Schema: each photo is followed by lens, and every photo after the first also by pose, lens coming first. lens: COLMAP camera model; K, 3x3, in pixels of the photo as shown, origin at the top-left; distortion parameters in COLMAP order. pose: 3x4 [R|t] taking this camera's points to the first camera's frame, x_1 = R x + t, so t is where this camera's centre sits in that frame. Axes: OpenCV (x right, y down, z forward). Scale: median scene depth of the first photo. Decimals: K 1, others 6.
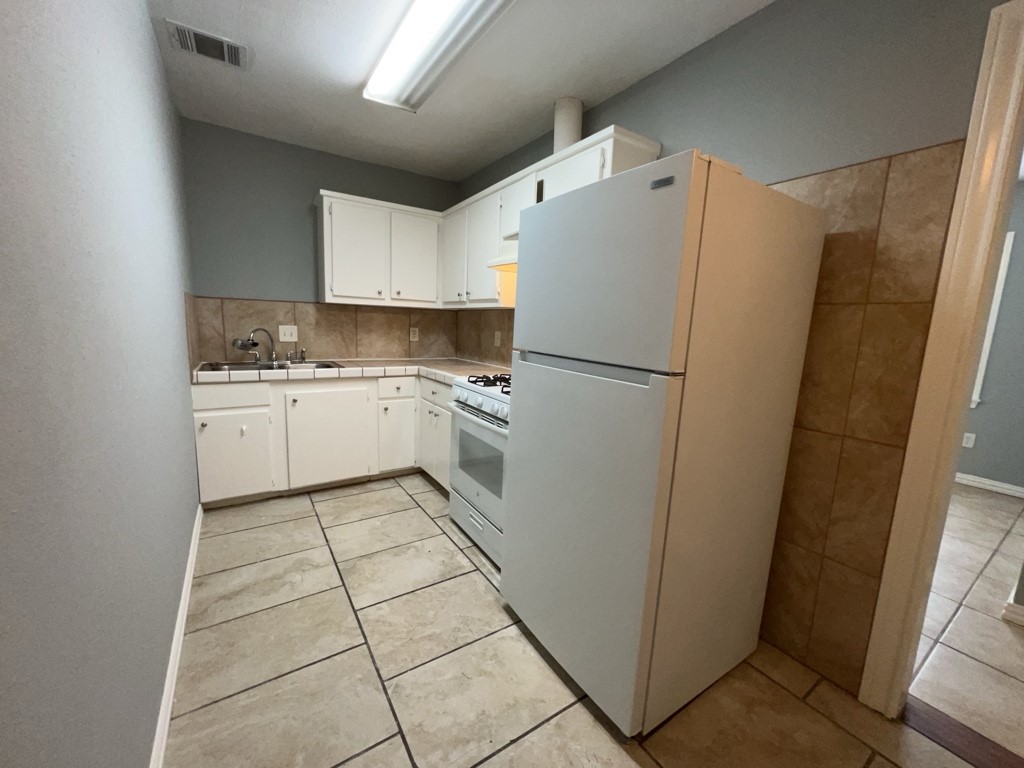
lens RADIAL K [[406.8, 0, 511.4], [0, 406.8, 383.7], [0, 0, 1]] dist [-0.001361, -0.000347]
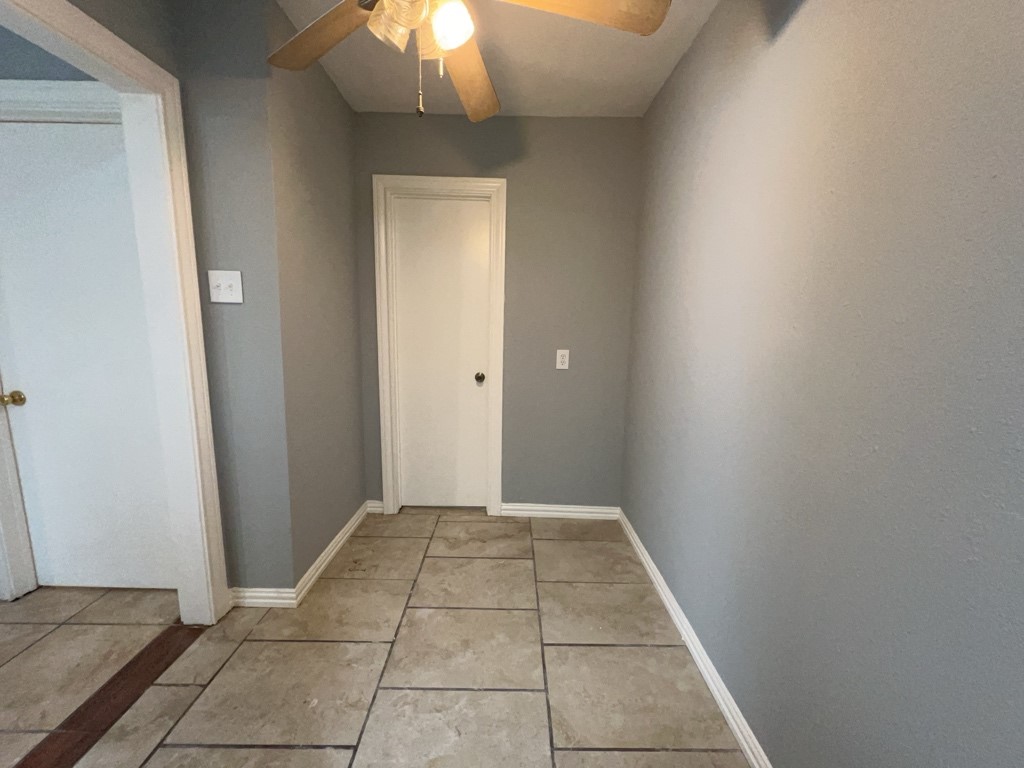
lens RADIAL K [[406.8, 0, 514.2], [0, 406.8, 387.1], [0, 0, 1]] dist [-0.001361, -0.000347]
pose [[-0.835546, -0.153115, 0.527654, -0.903857], [0.019429, 0.951548, 0.306886, -0.256615], [-0.549076, 0.266669, -0.792088, 1.281063]]
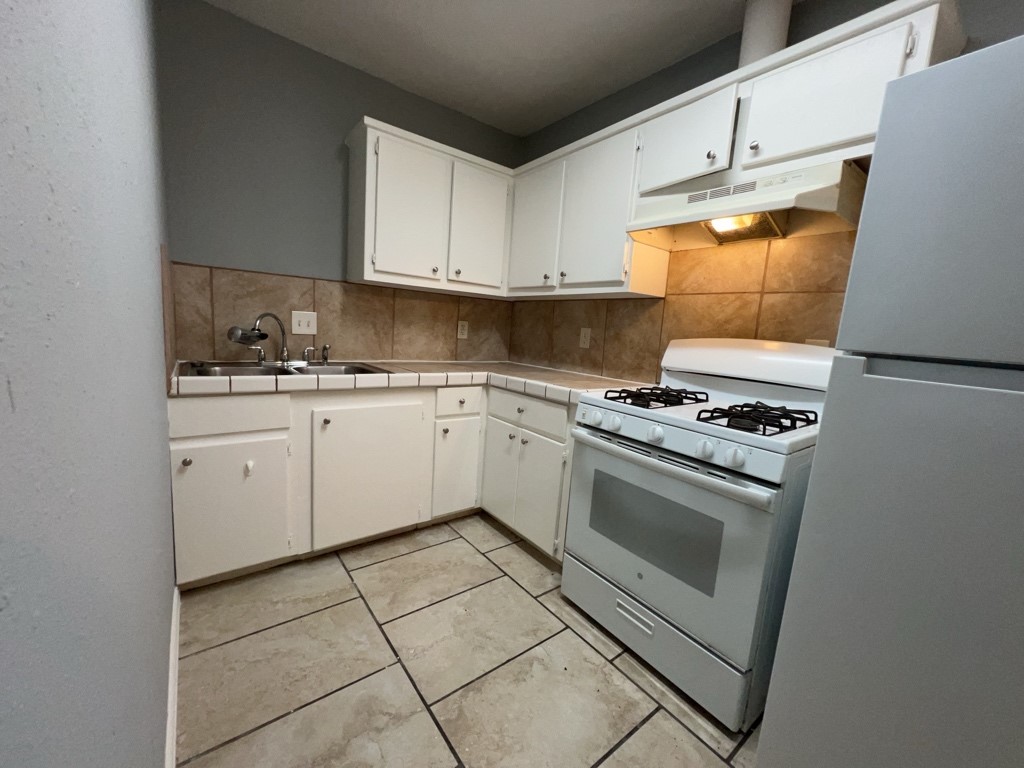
lens RADIAL K [[406.8, 0, 511.4], [0, 406.8, 383.6], [0, 0, 1]] dist [-0.001361, -0.000347]
pose [[0.996891, 0.016566, 0.077036, -0.274381], [-0.015892, 0.999830, -0.009349, -0.018660], [-0.077178, 0.008095, 0.996984, 0.300389]]
